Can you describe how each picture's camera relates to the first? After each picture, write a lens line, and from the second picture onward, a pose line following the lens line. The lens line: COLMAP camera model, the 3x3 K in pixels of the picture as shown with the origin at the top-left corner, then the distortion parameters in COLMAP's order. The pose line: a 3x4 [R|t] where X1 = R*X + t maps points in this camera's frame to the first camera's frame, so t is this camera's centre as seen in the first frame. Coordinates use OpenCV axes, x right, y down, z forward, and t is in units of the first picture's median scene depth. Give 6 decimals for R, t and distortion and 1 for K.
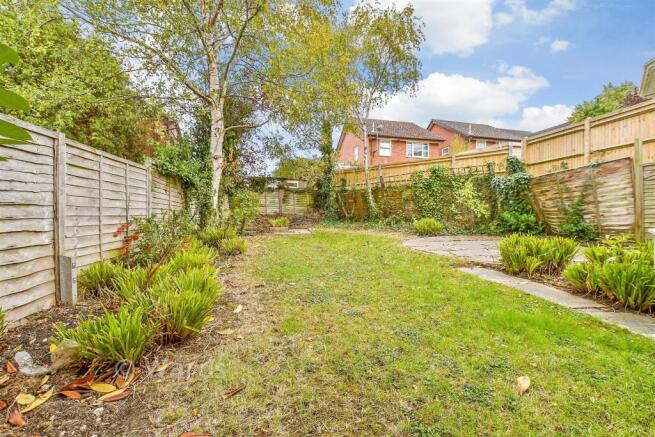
lens RADIAL K [[292.8, 0, 327.5], [0, 292.8, 218.5], [0, 0, 1]] dist [-0.014989, -0.000285]
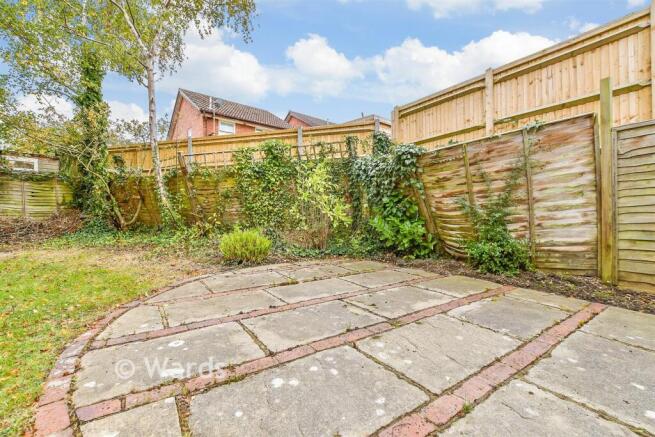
lens RADIAL K [[292.8, 0, 327.5], [0, 292.8, 218.5], [0, 0, 1]] dist [-0.014989, -0.000285]
pose [[0.903571, -0.002676, 0.428430, 0.302456], [0.007306, 0.999931, -0.009163, -0.017436], [-0.428376, 0.011410, 0.903528, 0.566660]]
